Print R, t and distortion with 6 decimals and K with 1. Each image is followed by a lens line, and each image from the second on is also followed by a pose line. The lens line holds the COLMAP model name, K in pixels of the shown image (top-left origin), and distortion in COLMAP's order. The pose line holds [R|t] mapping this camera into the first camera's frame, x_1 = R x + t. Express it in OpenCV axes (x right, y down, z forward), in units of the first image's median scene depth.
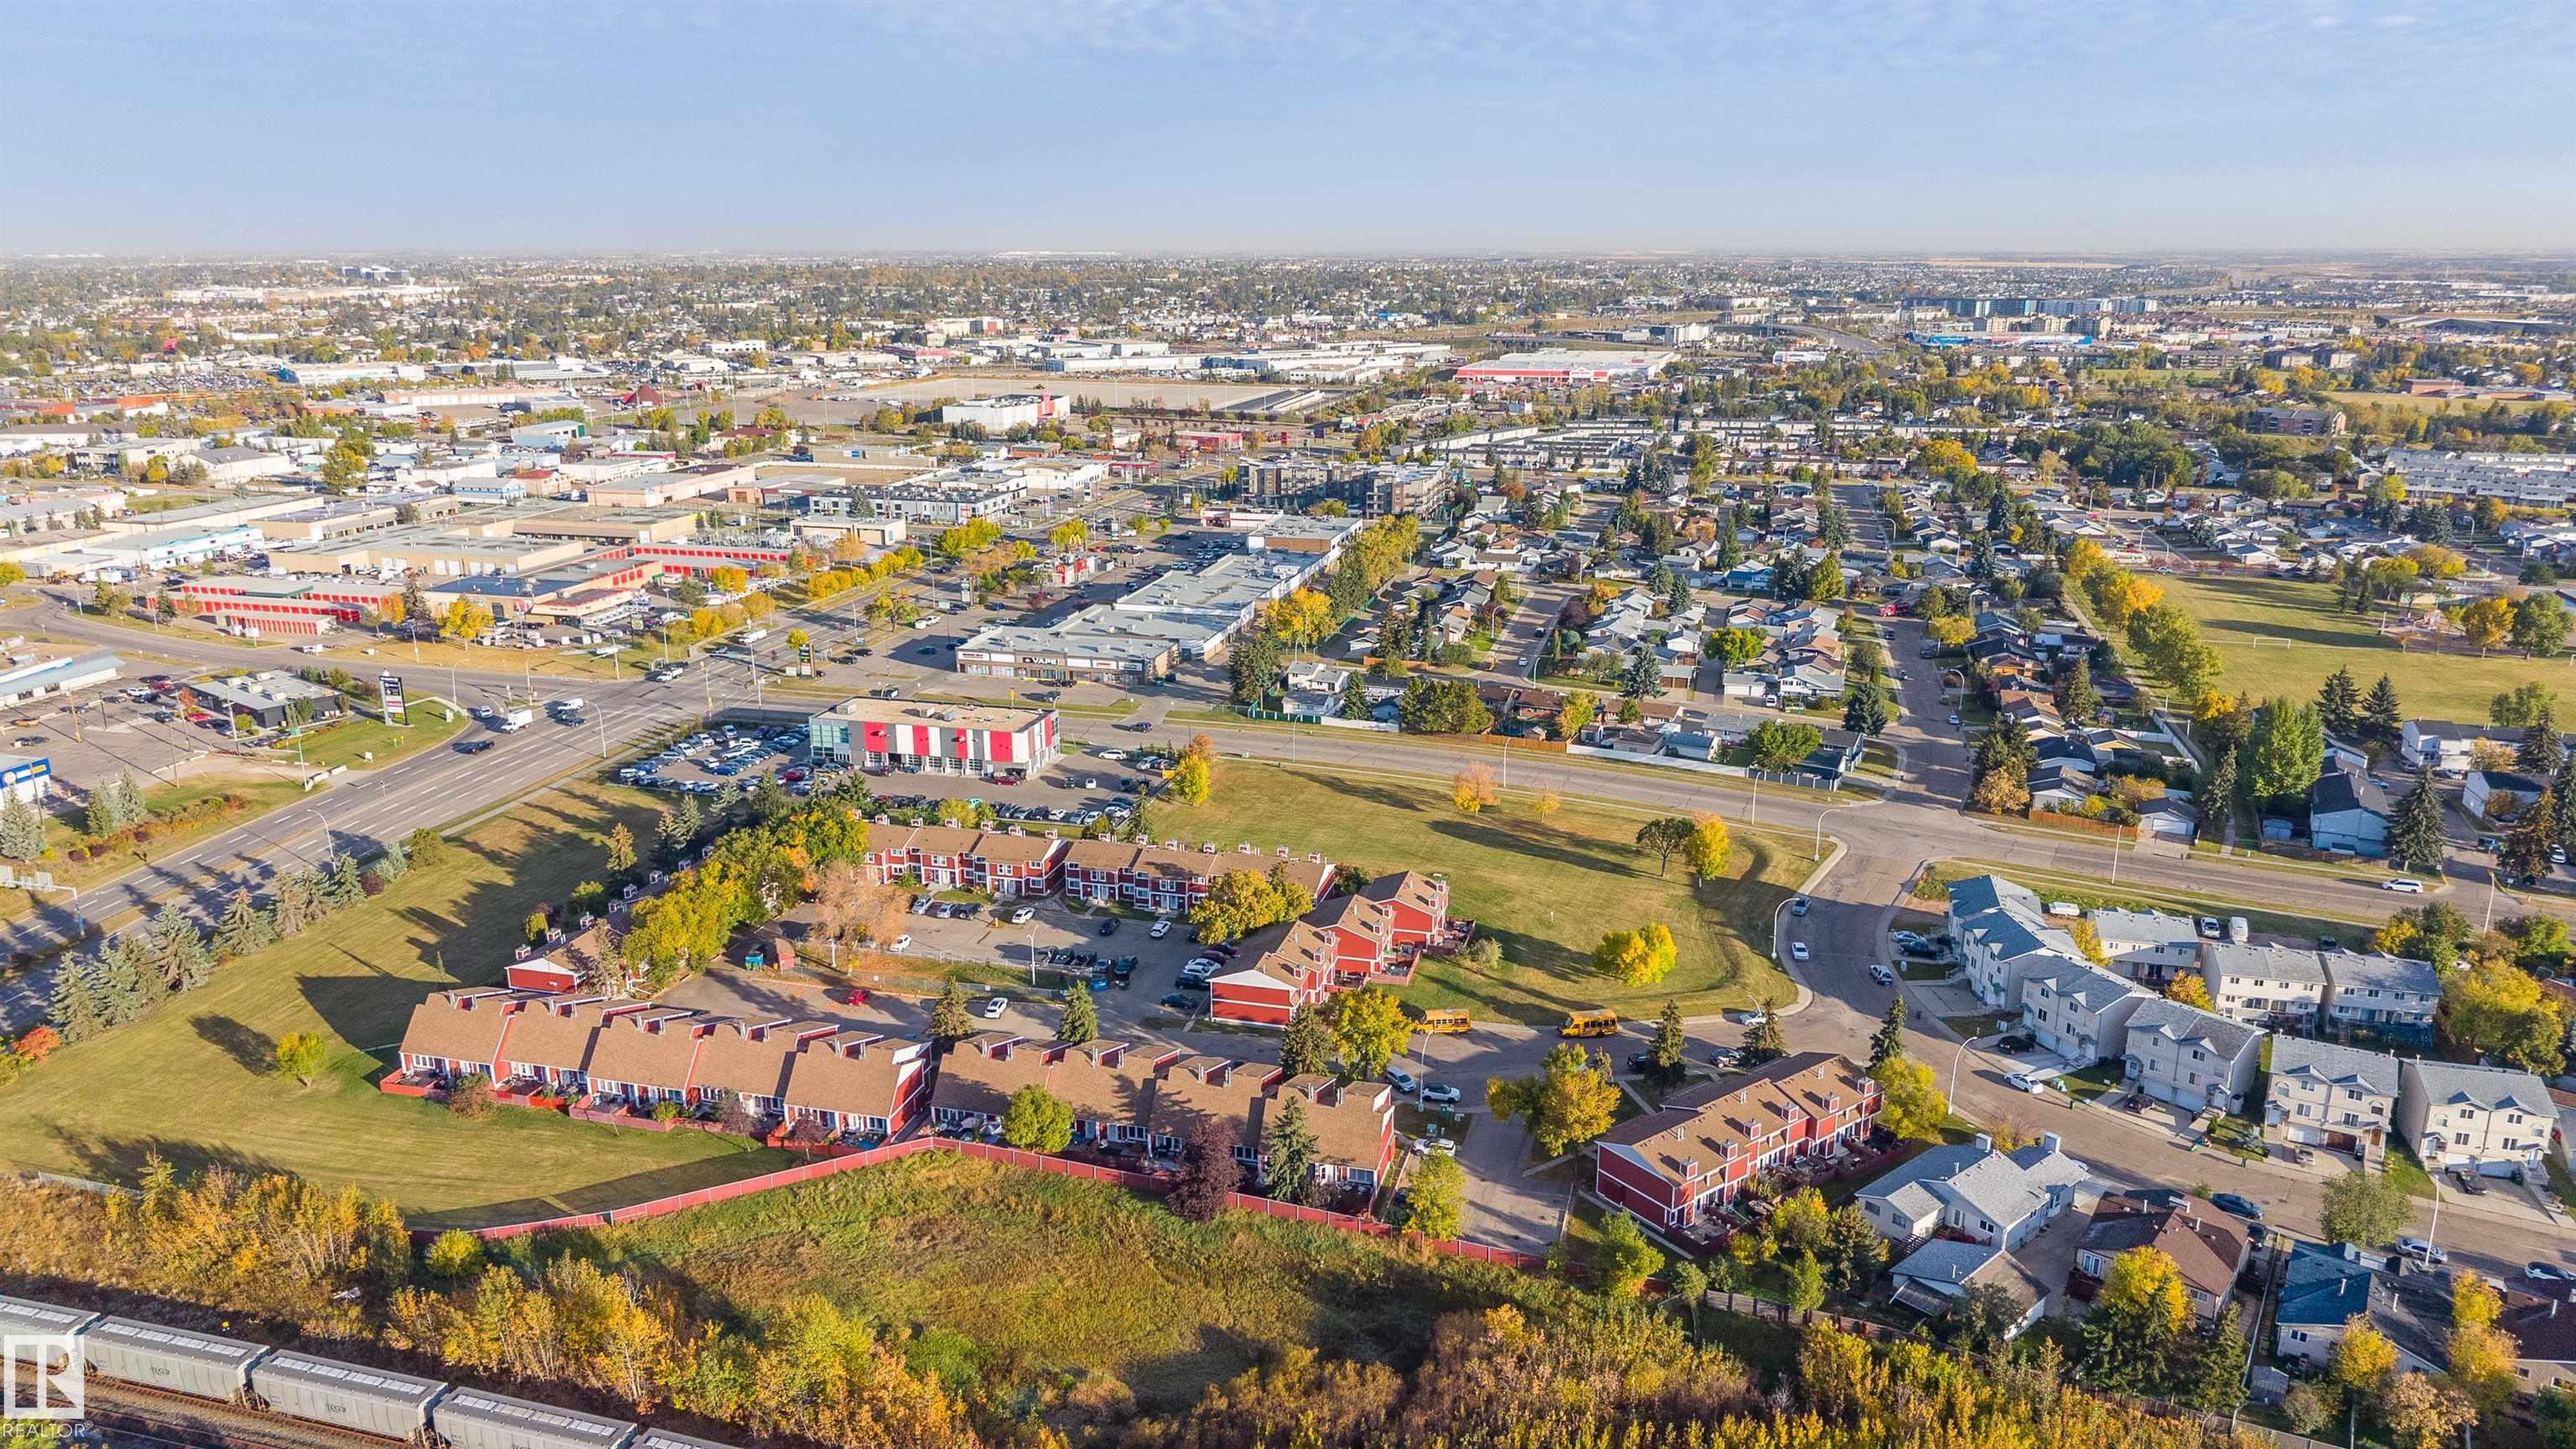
lens RADIAL K [[1693.8, 0, 1292.4], [0, 1693.8, 780.4], [0, 0, 1]] dist [0.040323, -0.051246]
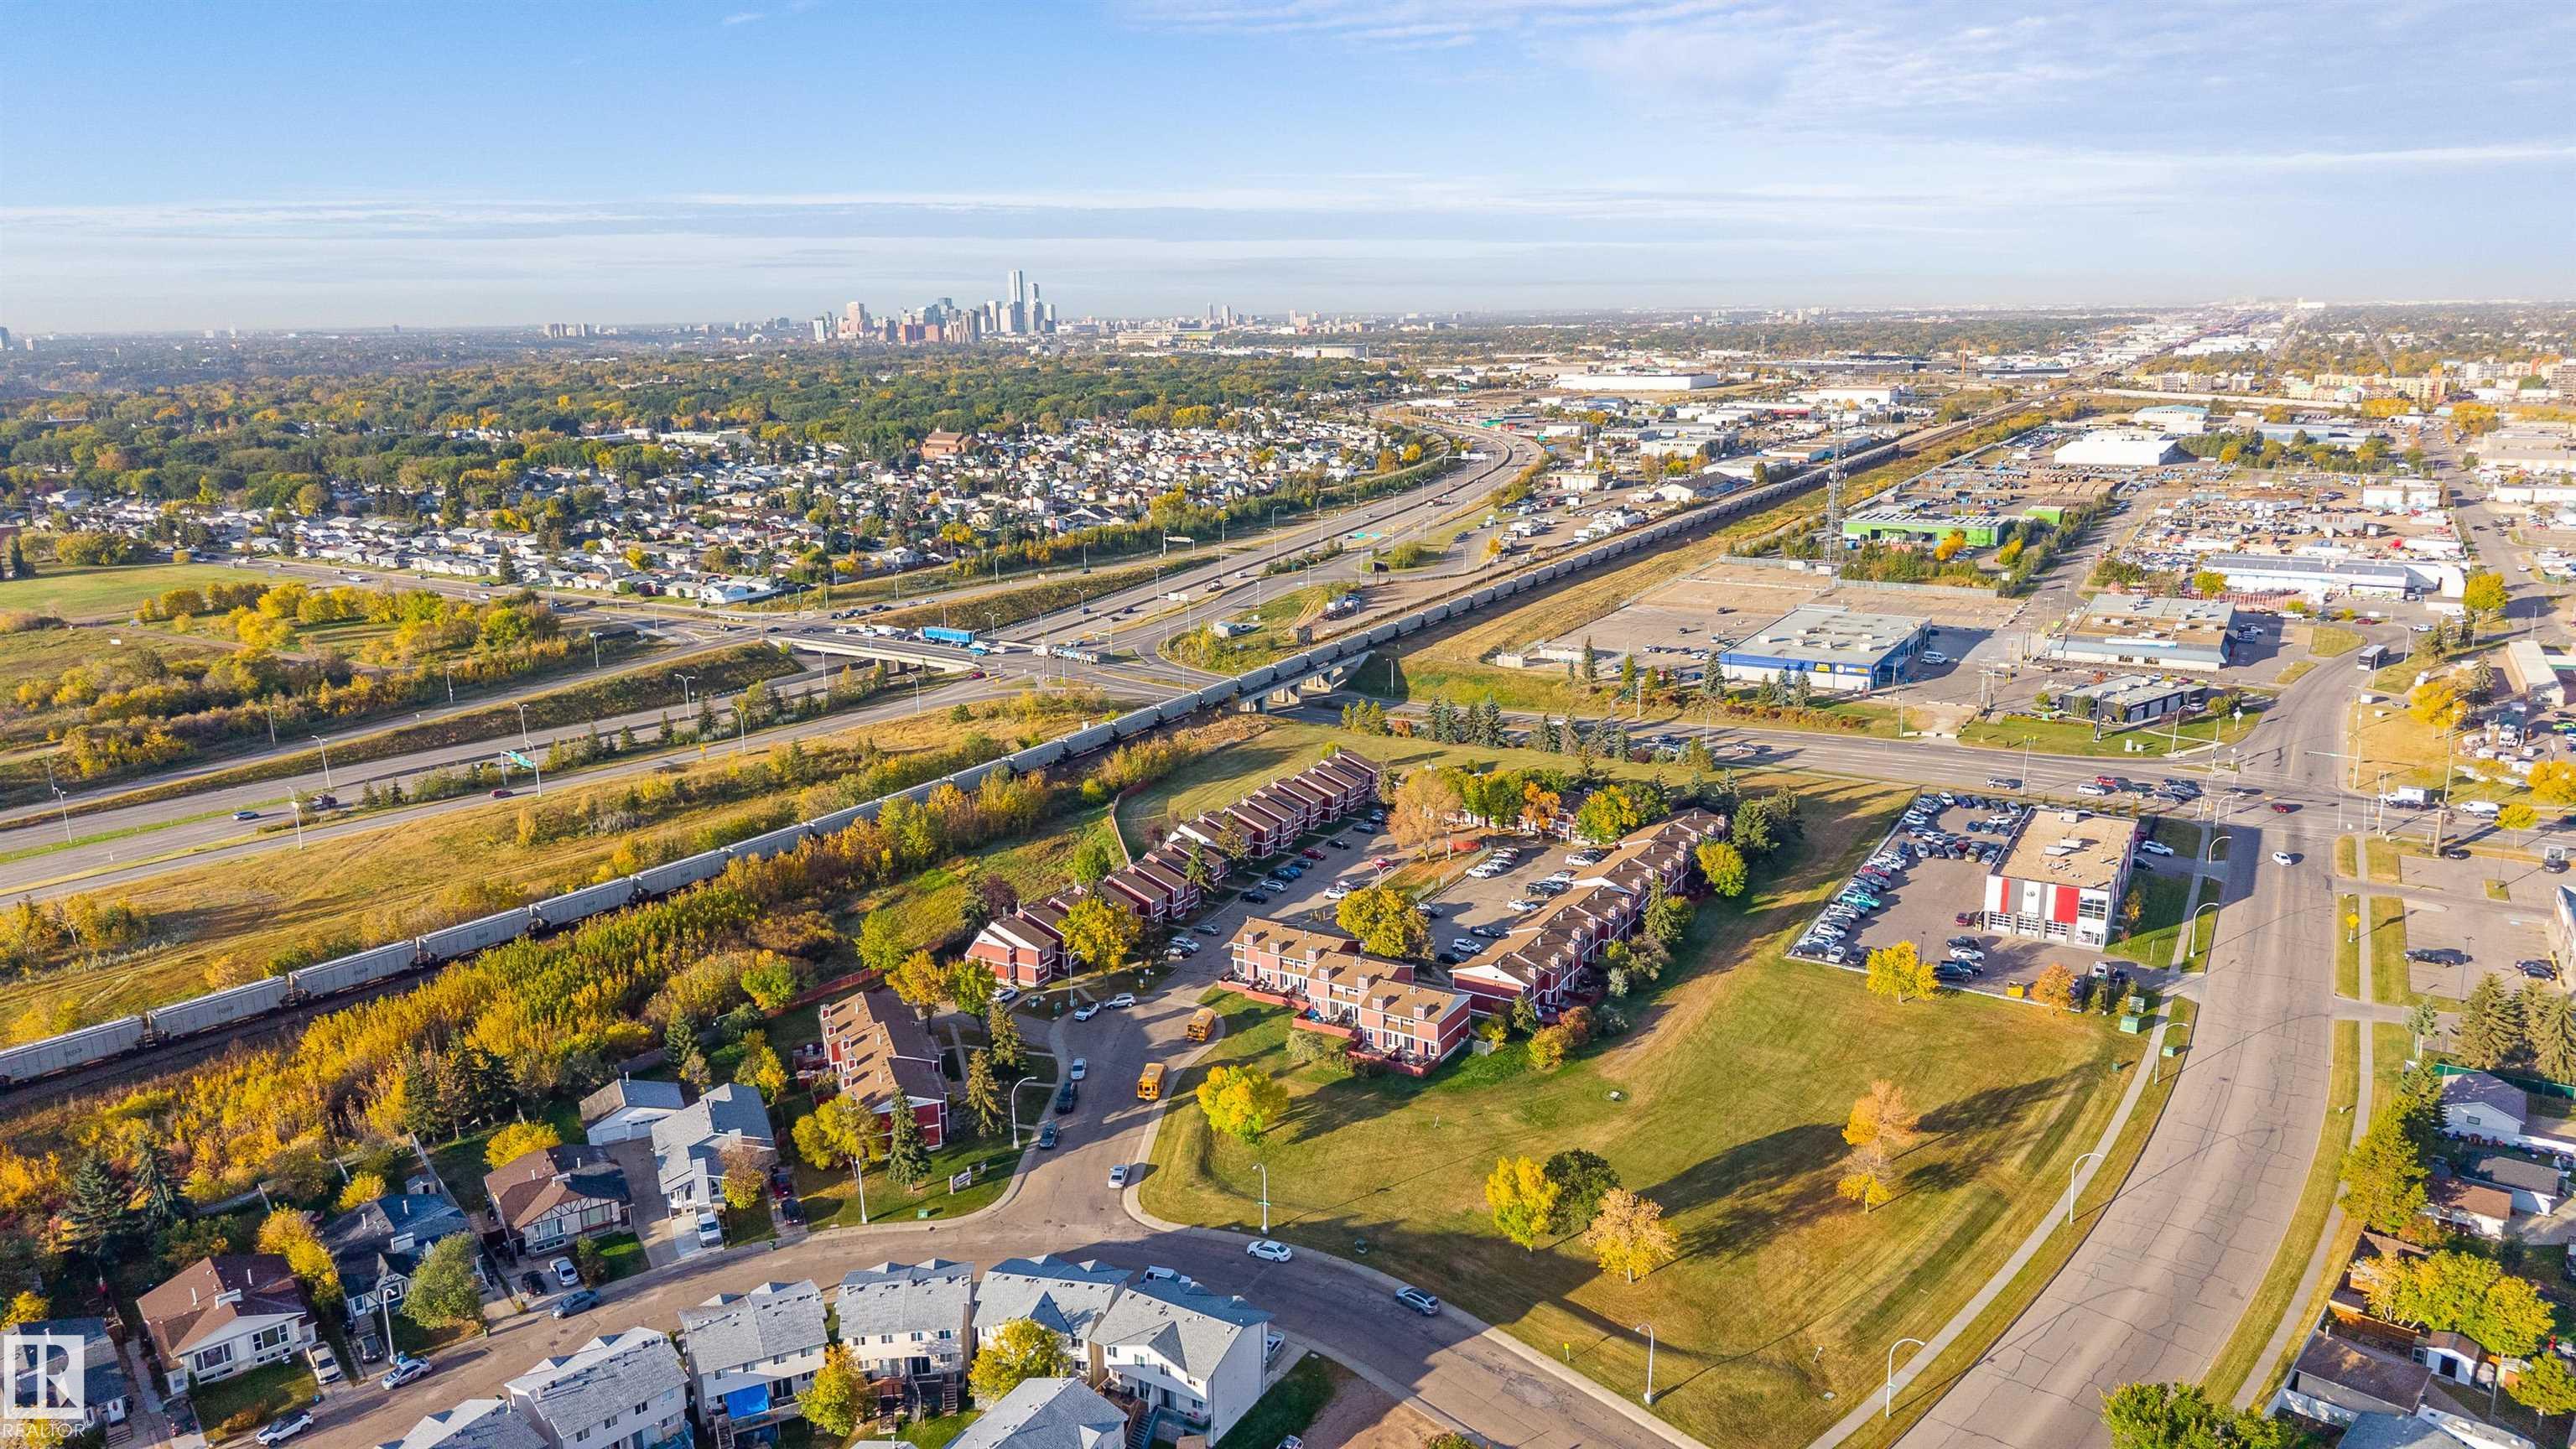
lens RADIAL K [[1733.7, 0, 1296.1], [0, 1733.7, 671.9], [0, 0, 1]] dist [0.043046, -0.050263]
pose [[-0.281838, 0.197242, -0.938969, 0.708634], [-0.270895, 0.922466, 0.275087, -0.257836], [0.920426, 0.331892, -0.206554, 0.803582]]
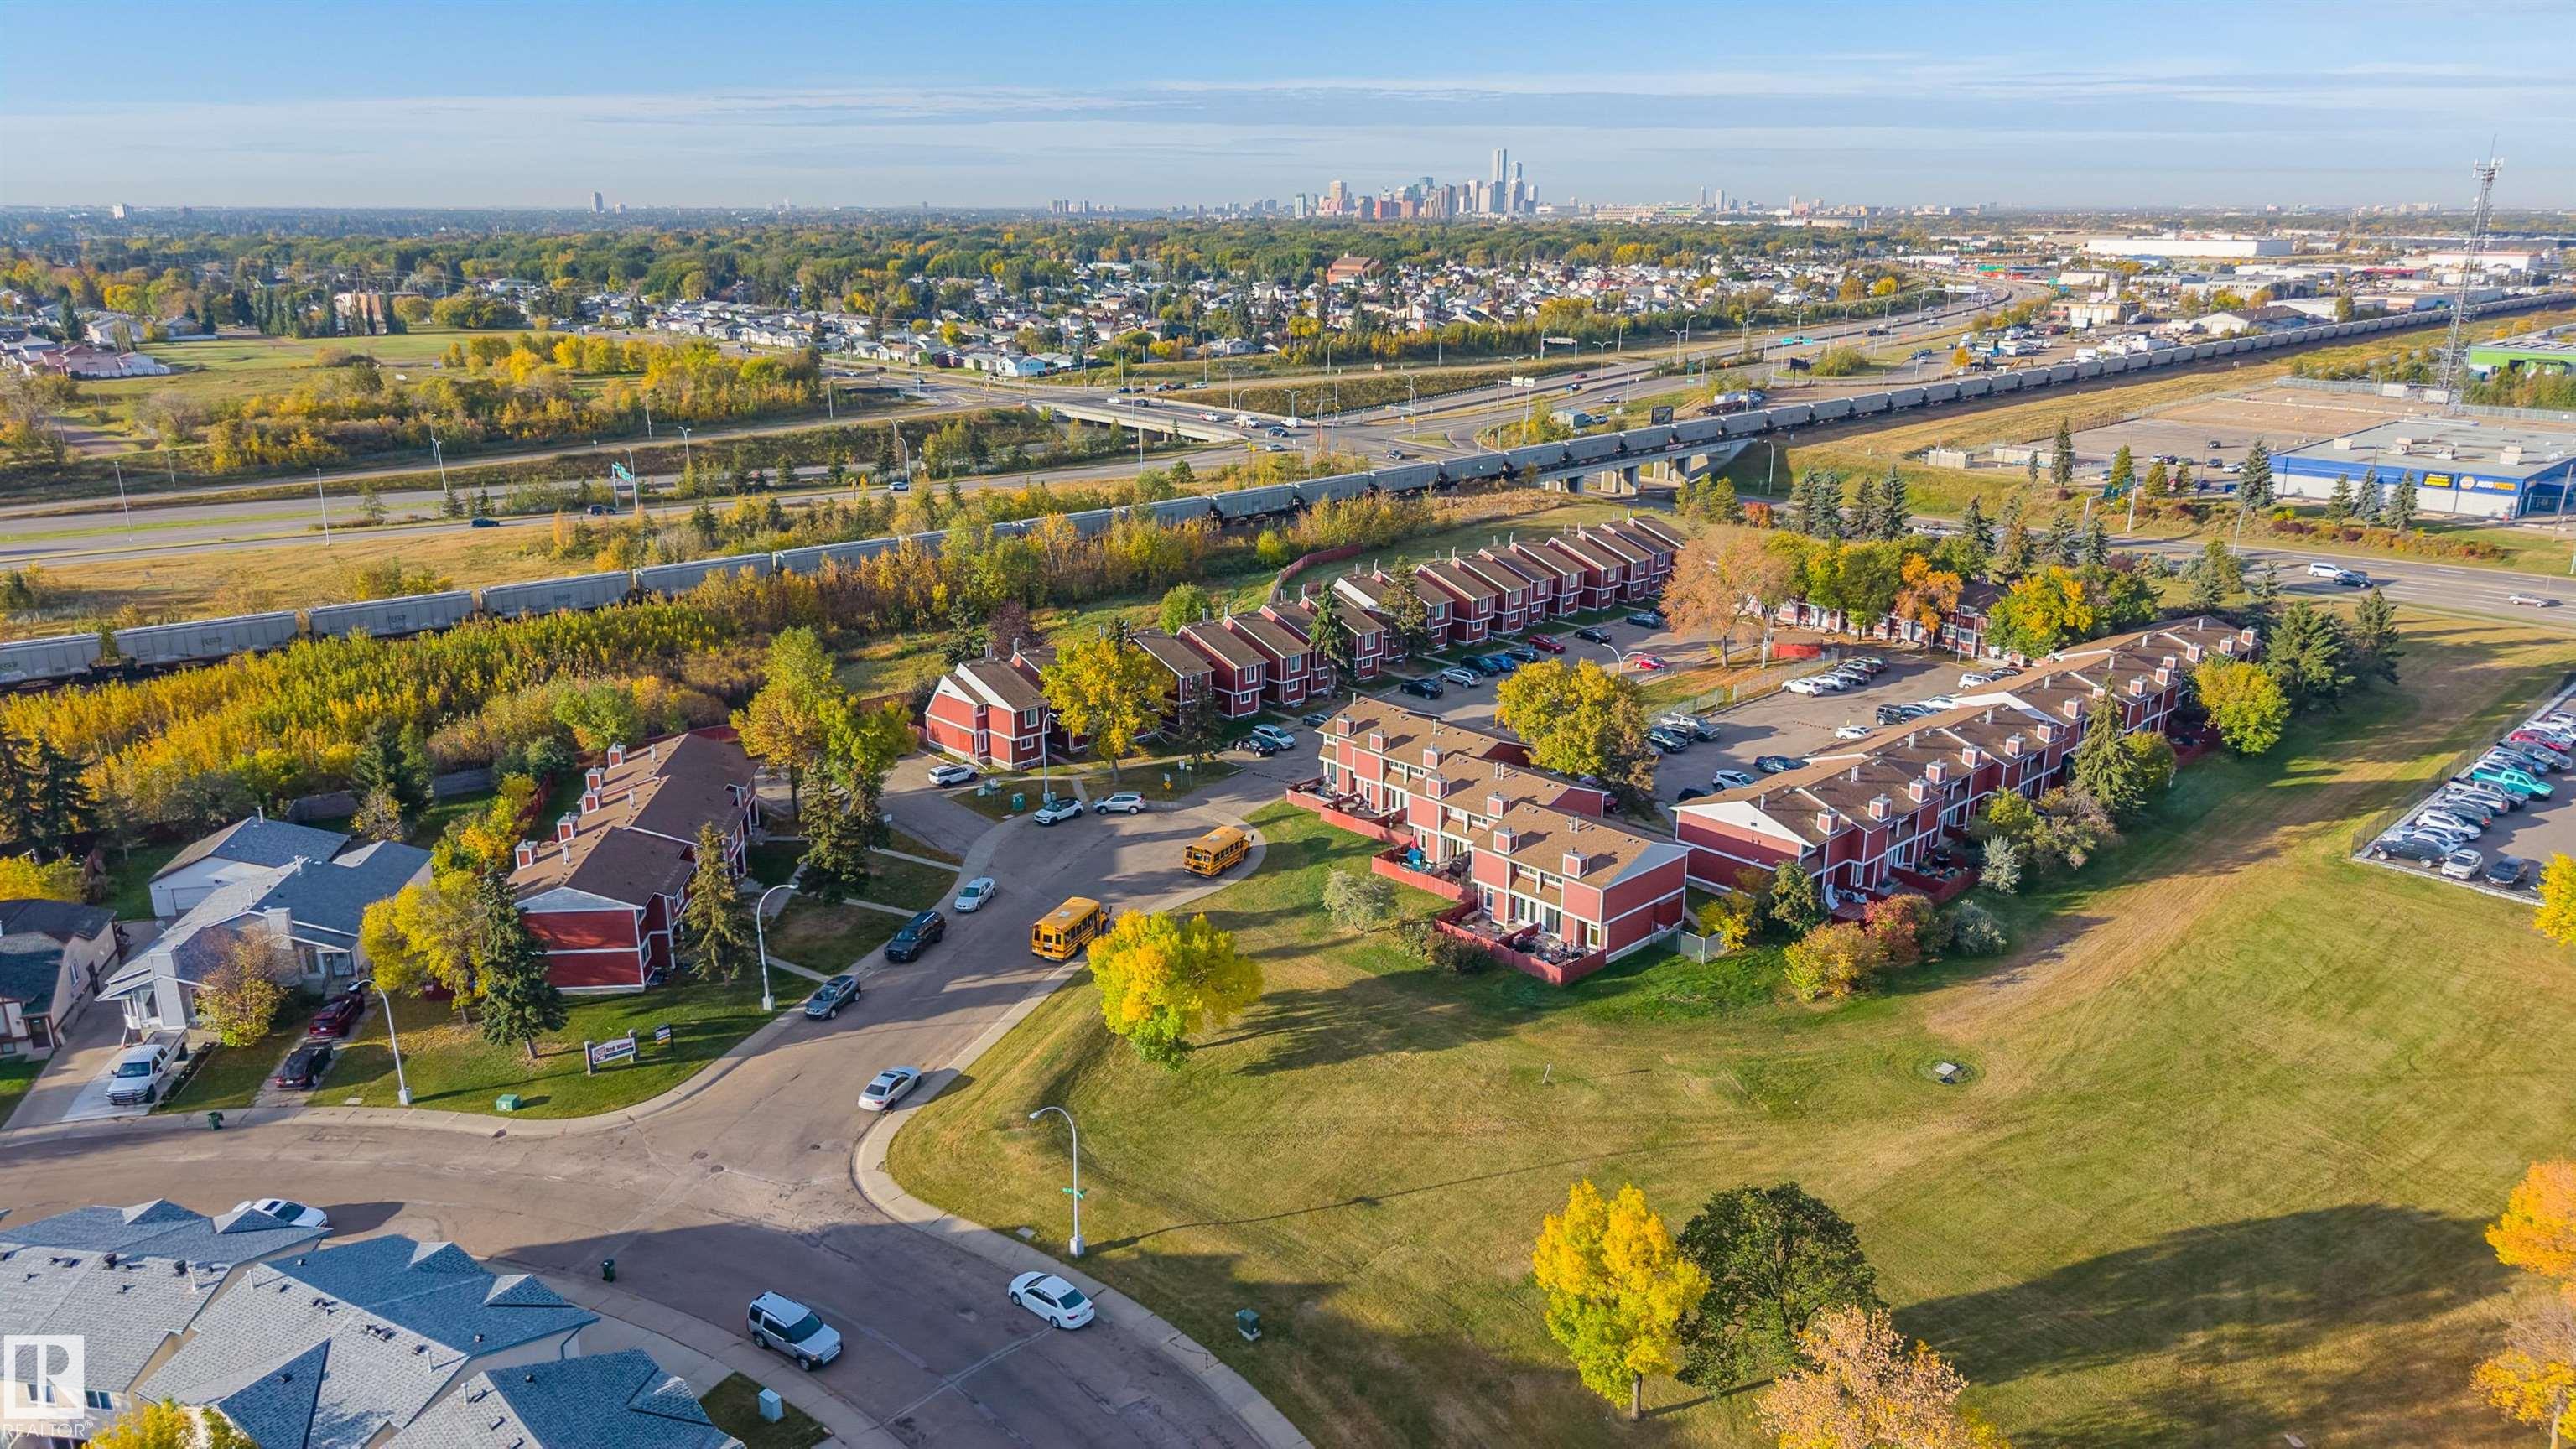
lens RADIAL K [[1730.5, 0, 1288.0], [0, 1730.5, 724.5], [0, 0, 1]] dist [-0.005386, -0.007258]
pose [[-0.534958, 0.239623, -0.810186, 0.383384], [-0.249549, 0.871339, 0.422485, -0.116130], [0.807183, 0.428193, -0.406332, 0.836991]]
